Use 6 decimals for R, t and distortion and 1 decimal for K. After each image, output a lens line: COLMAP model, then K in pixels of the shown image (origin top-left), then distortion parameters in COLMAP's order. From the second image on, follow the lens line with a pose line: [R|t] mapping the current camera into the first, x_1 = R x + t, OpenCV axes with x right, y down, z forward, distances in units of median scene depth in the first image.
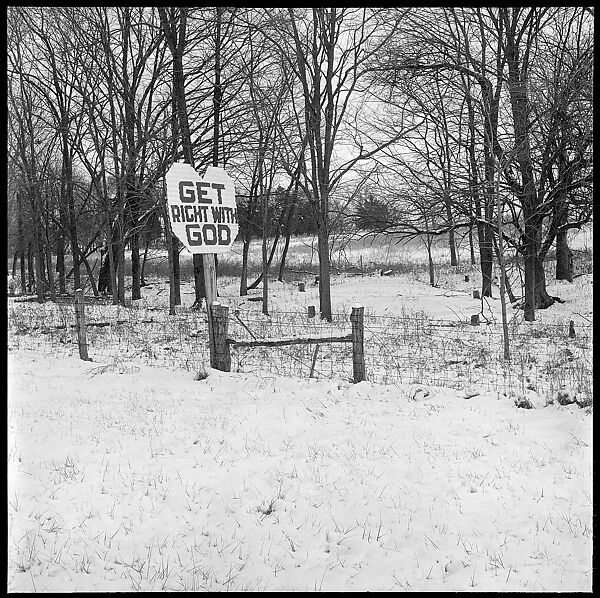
lens RADIAL K [[784.1, 0, 300.7], [0, 784.1, 298.0], [0, 0, 1]] dist [0.001847, -0.022913]
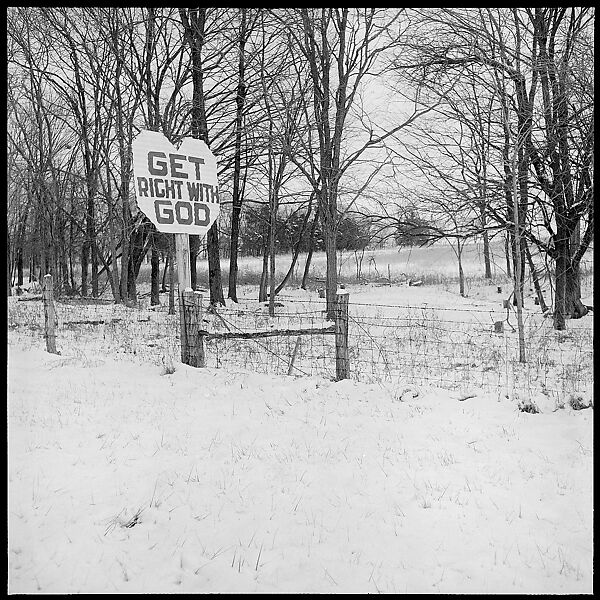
lens RADIAL K [[784.1, 0, 300.7], [0, 784.1, 299.0], [0, 0, 1]] dist [0.001847, -0.022913]
pose [[0.998370, 0.020188, -0.053389, 0.065382], [-0.021344, 0.999548, -0.021169, 0.032569], [0.052938, 0.022274, 0.998349, 0.118491]]
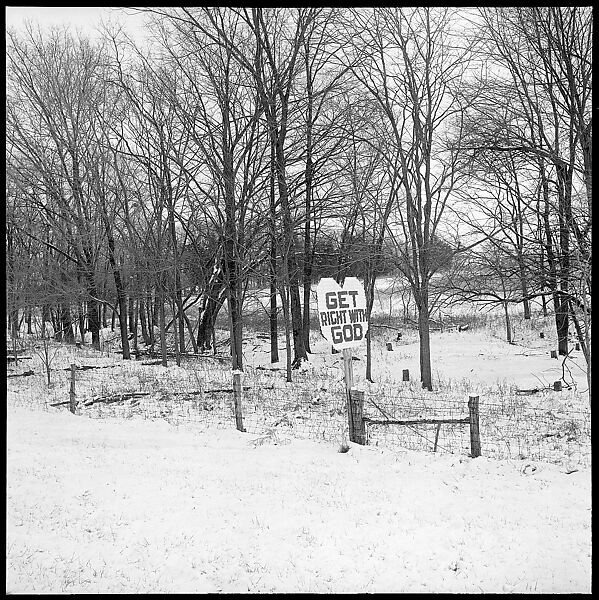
lens RADIAL K [[776.5, 0, 296.4], [0, 776.5, 308.8], [0, 0, 1]] dist [0.003973, -0.023692]
pose [[0.996510, -0.007886, -0.083106, -0.094056], [0.005185, 0.999453, -0.032664, -0.078854], [0.083318, 0.032119, 0.996005, -0.231734]]
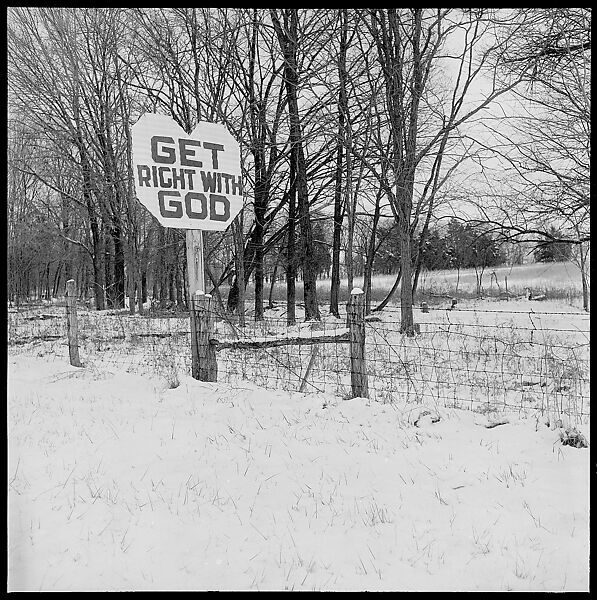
lens RADIAL K [[784.1, 0, 298.5], [0, 784.1, 300.0], [0, 0, 1]] dist [0.001847, -0.022913]
pose [[0.972837, 0.014727, -0.231023, 0.164883], [-0.024915, 0.998838, -0.041245, 0.042707], [0.230147, 0.045880, 0.972074, 0.262859]]
